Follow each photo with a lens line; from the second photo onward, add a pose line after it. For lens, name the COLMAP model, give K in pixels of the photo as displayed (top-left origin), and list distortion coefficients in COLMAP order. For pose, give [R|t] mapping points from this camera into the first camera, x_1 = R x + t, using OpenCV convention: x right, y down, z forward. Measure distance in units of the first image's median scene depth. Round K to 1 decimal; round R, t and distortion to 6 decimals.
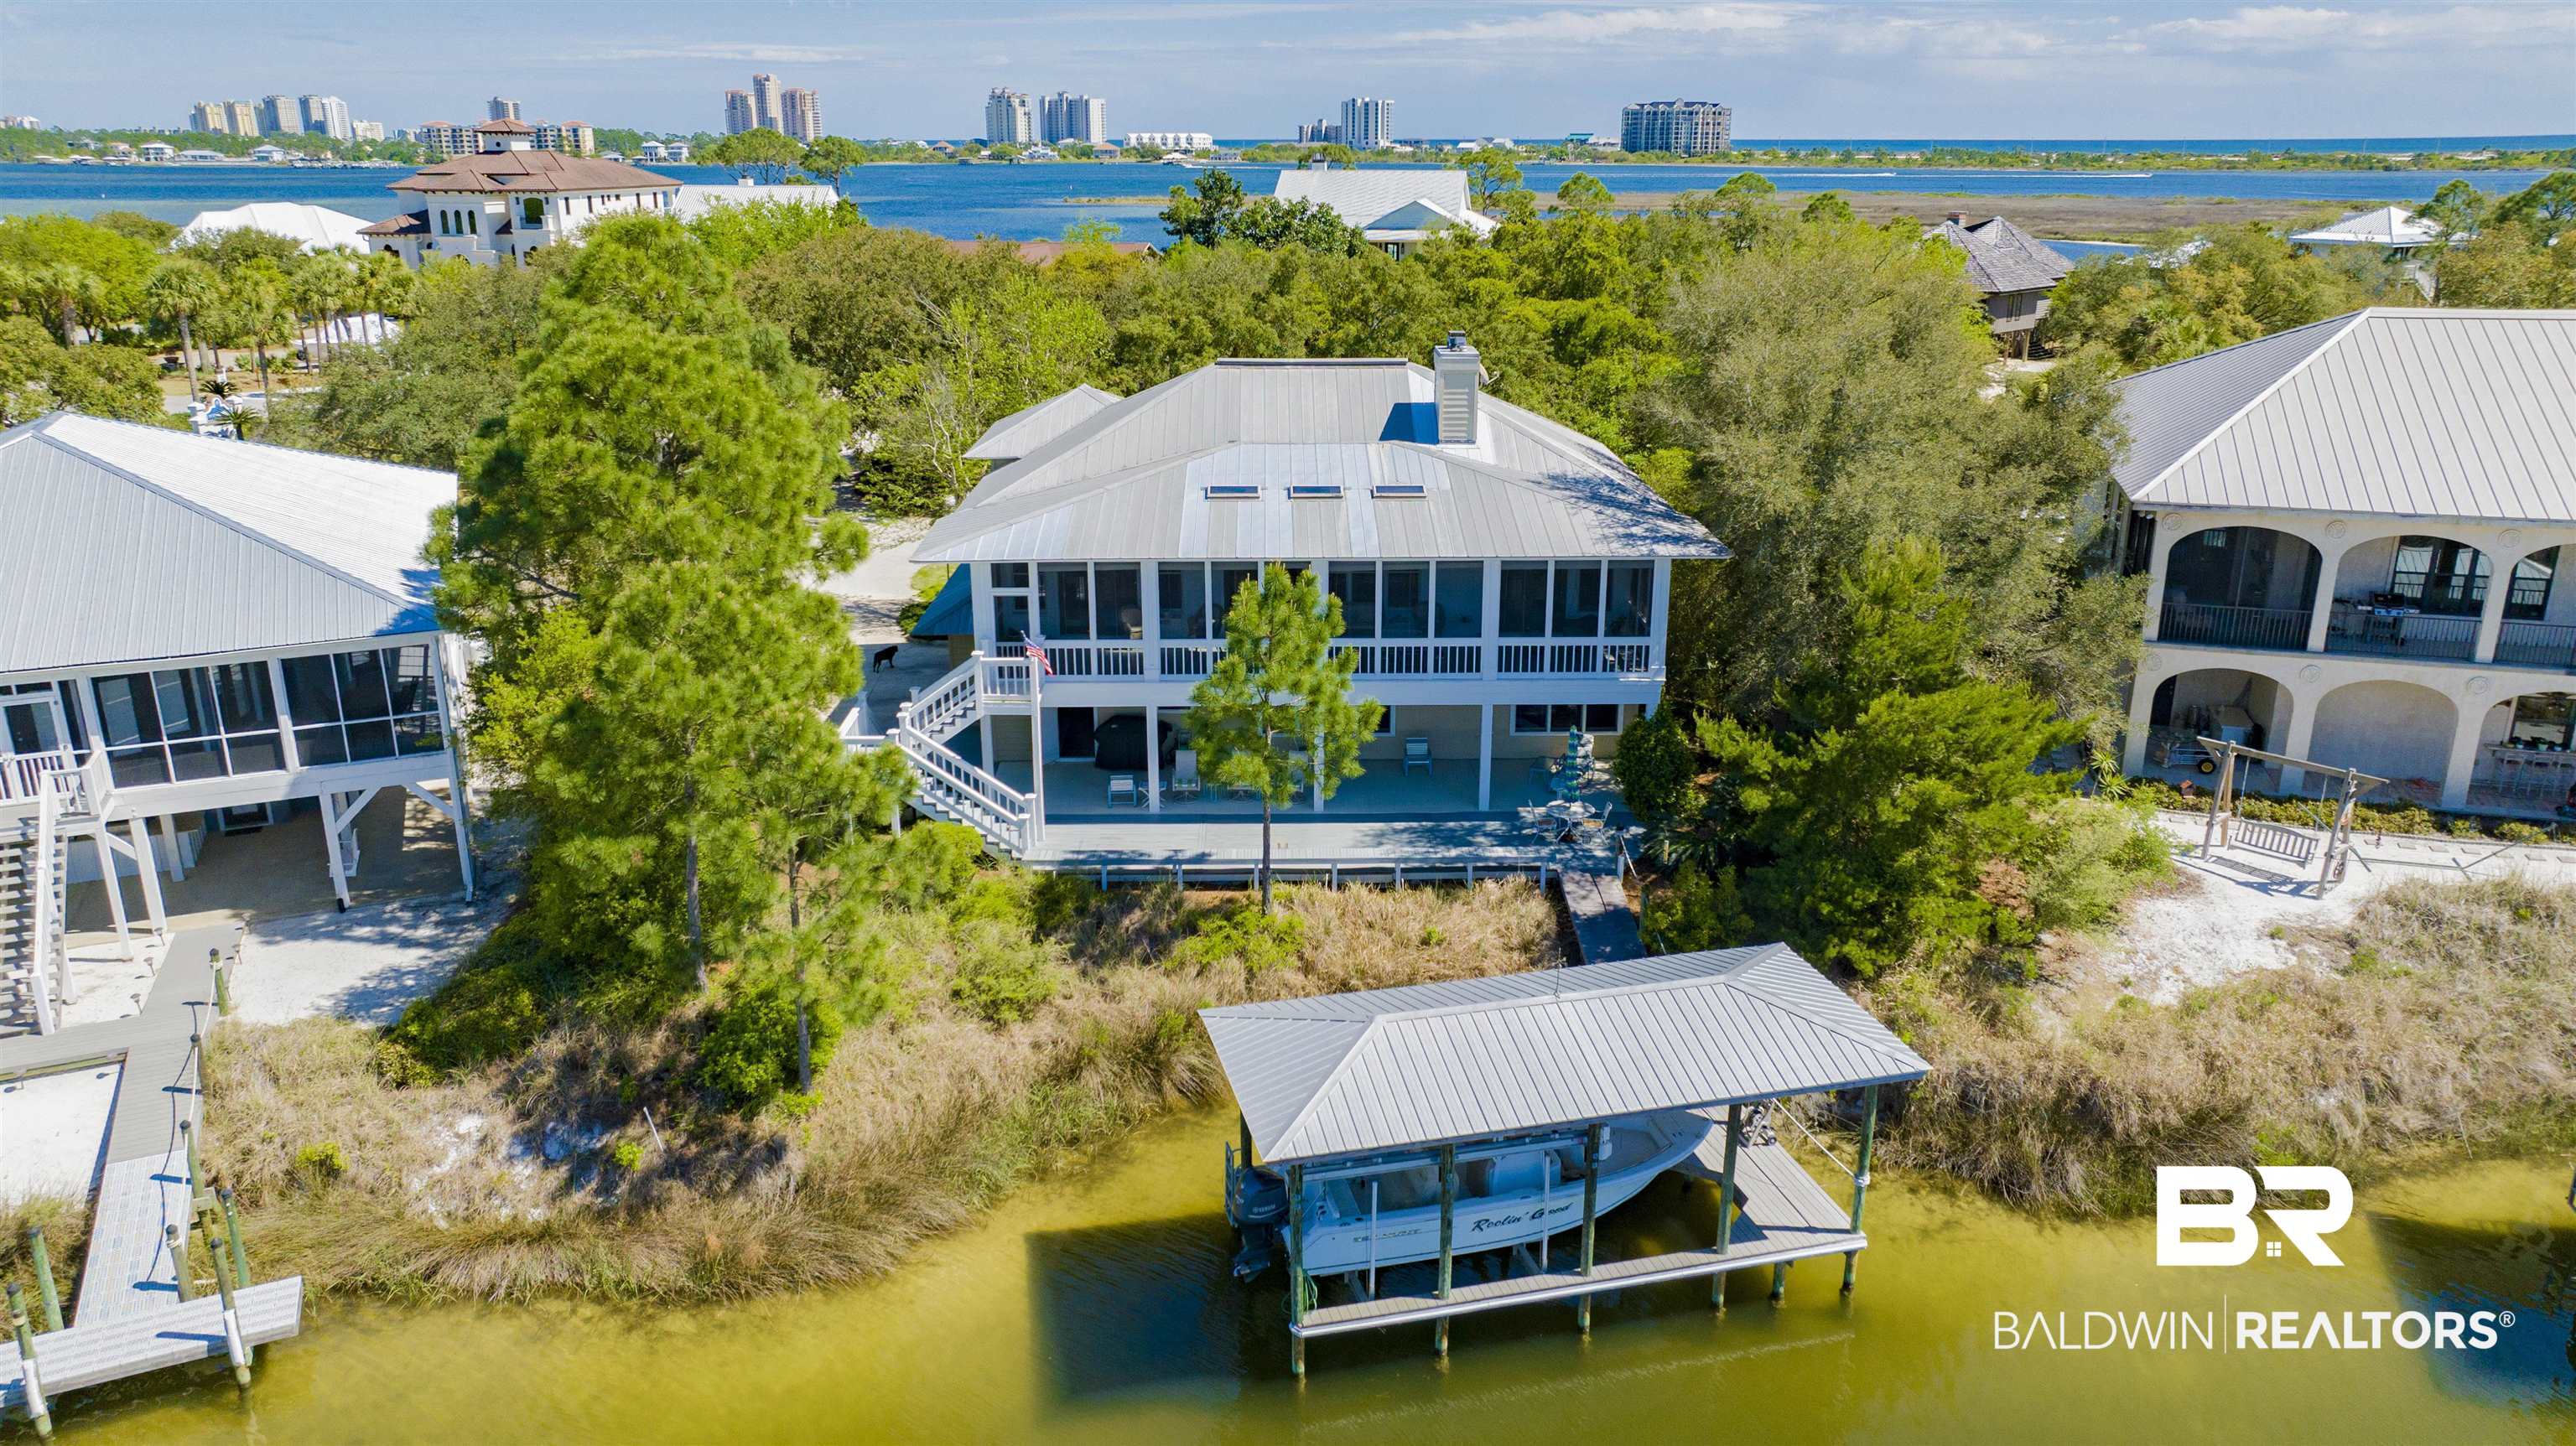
lens RADIAL K [[1820.9, 0, 1288.0], [0, 1820.9, 723.0], [0, 0, 1]] dist [-0.028802, 0.054743]
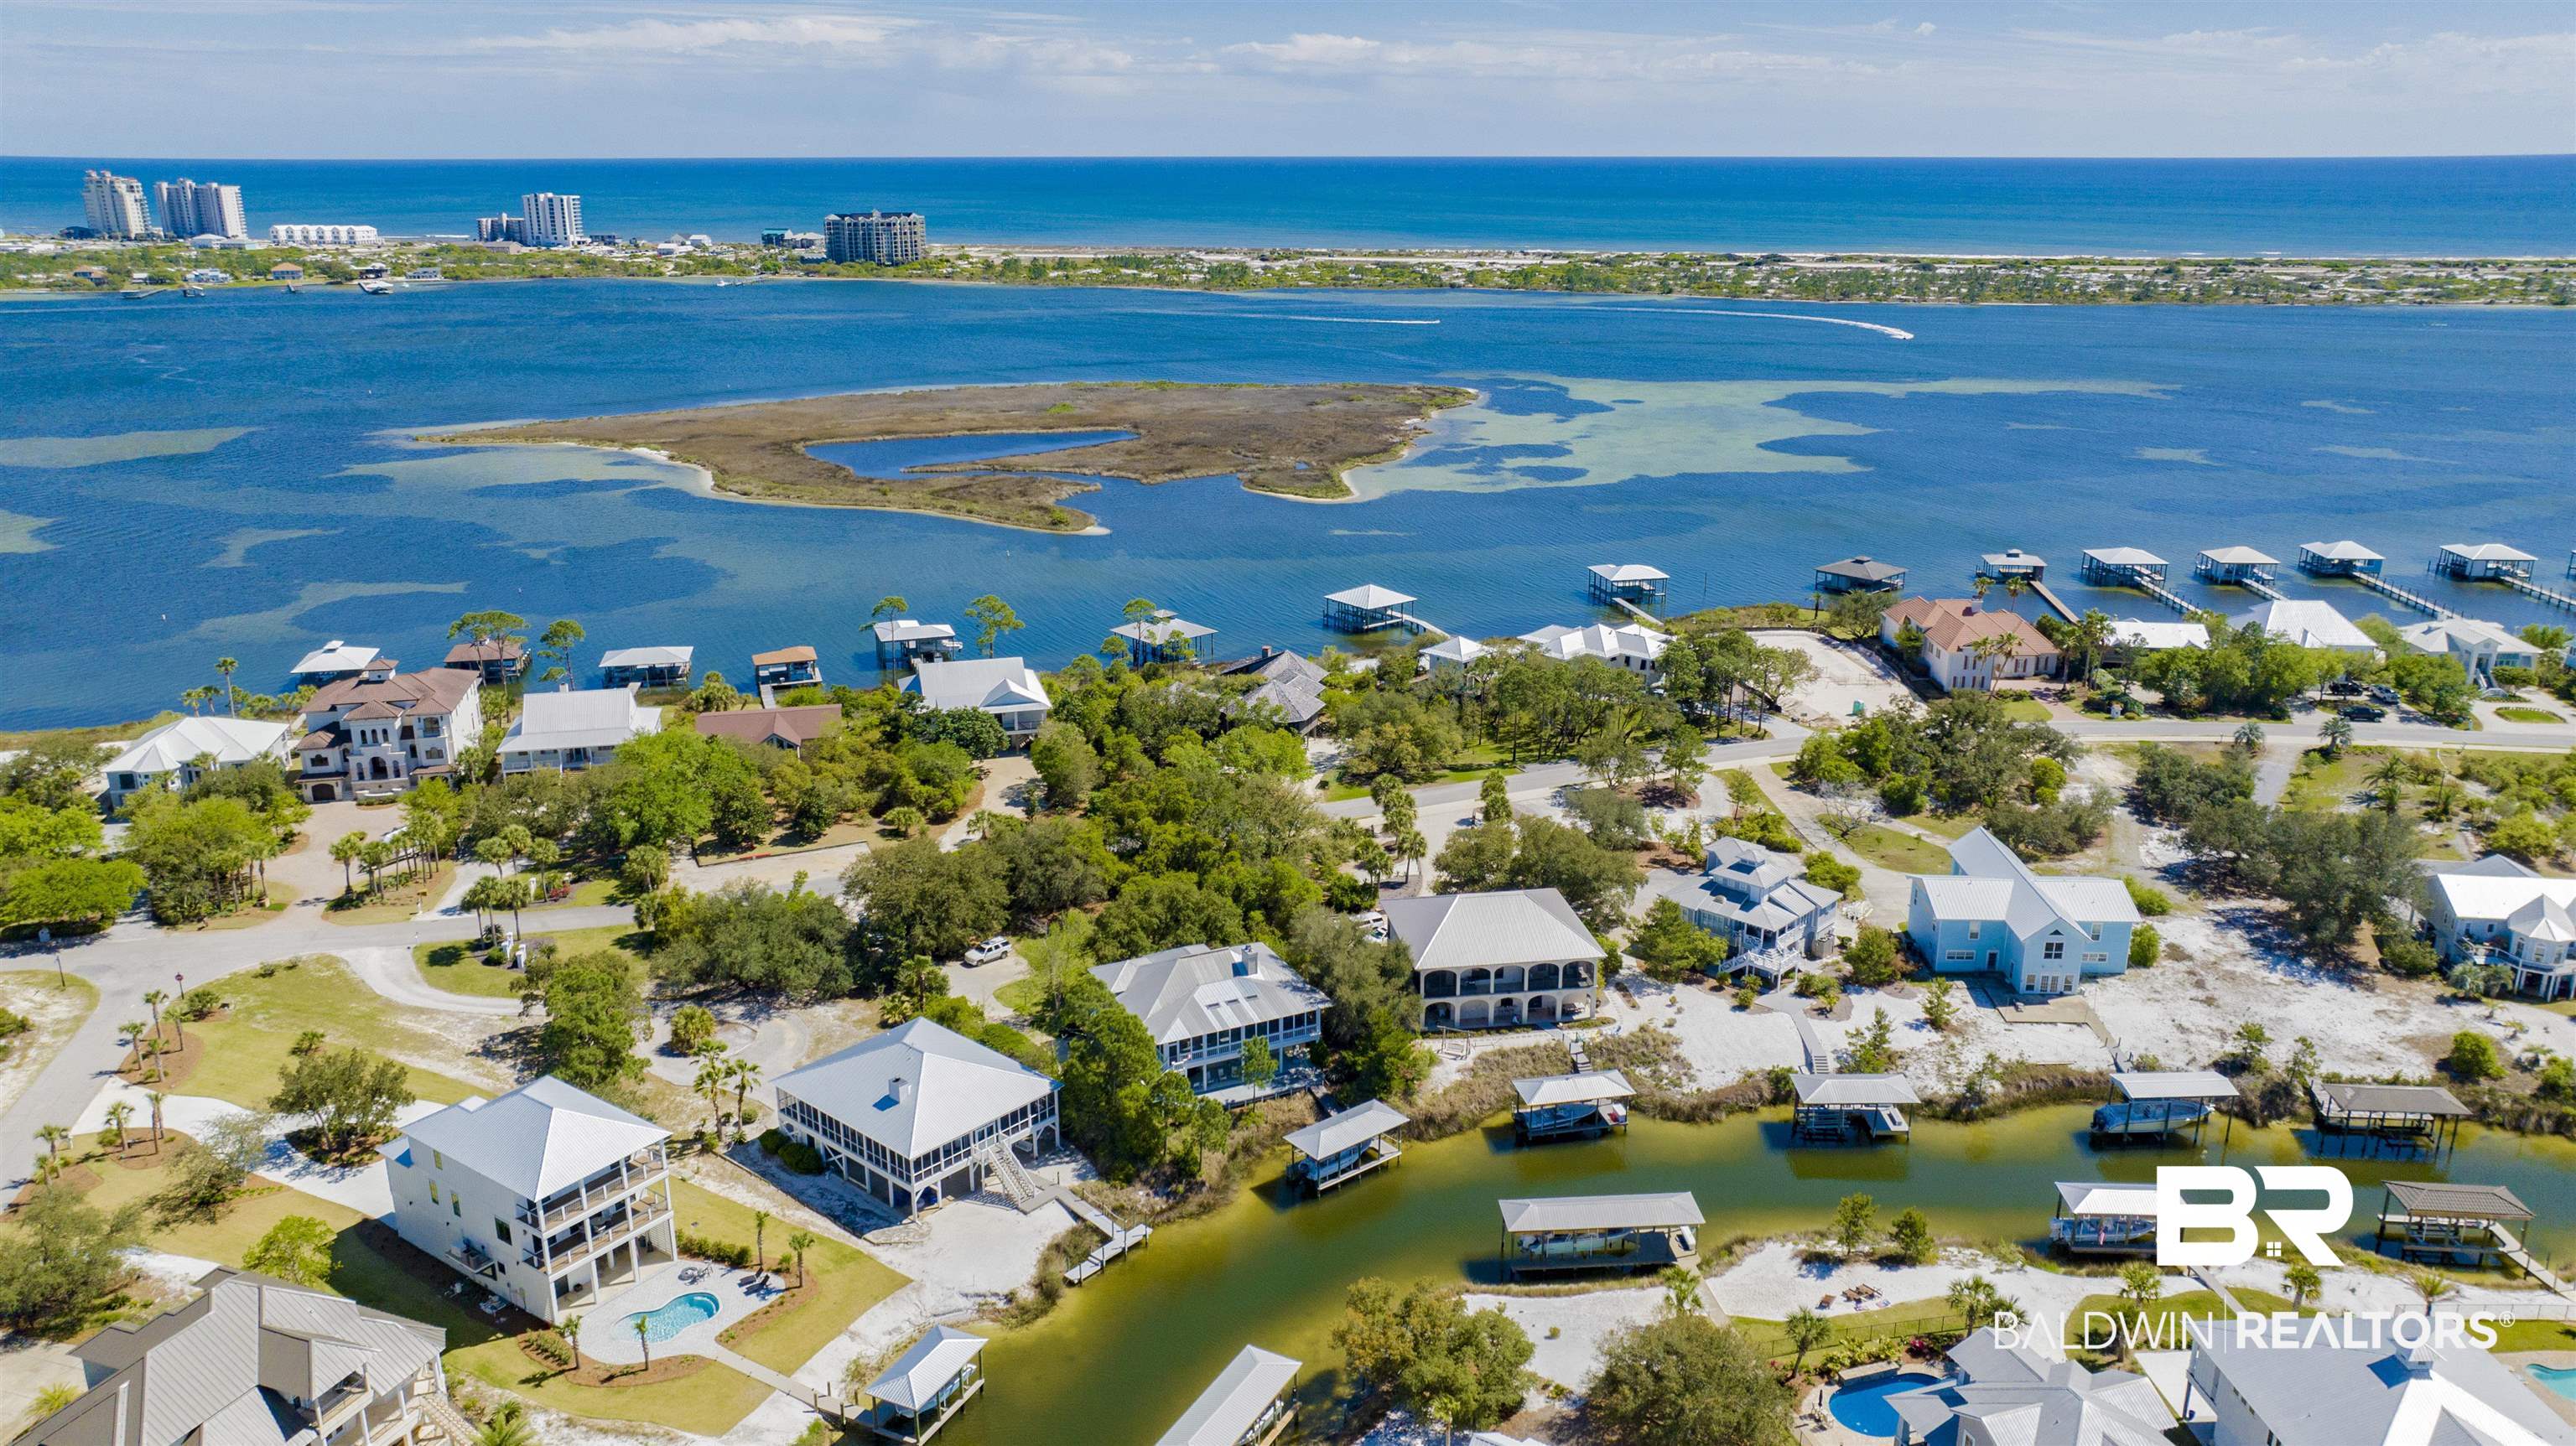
lens RADIAL K [[1864.7, 0, 1288.0], [0, 1864.7, 723.0], [0, 0, 1]] dist [-0.009056, 0.000348]
pose [[0.906380, -0.127213, 0.402854, -1.618685], [0.131865, 0.991134, 0.016298, -0.879602], [-0.401356, 0.038350, 0.915119, -3.144060]]
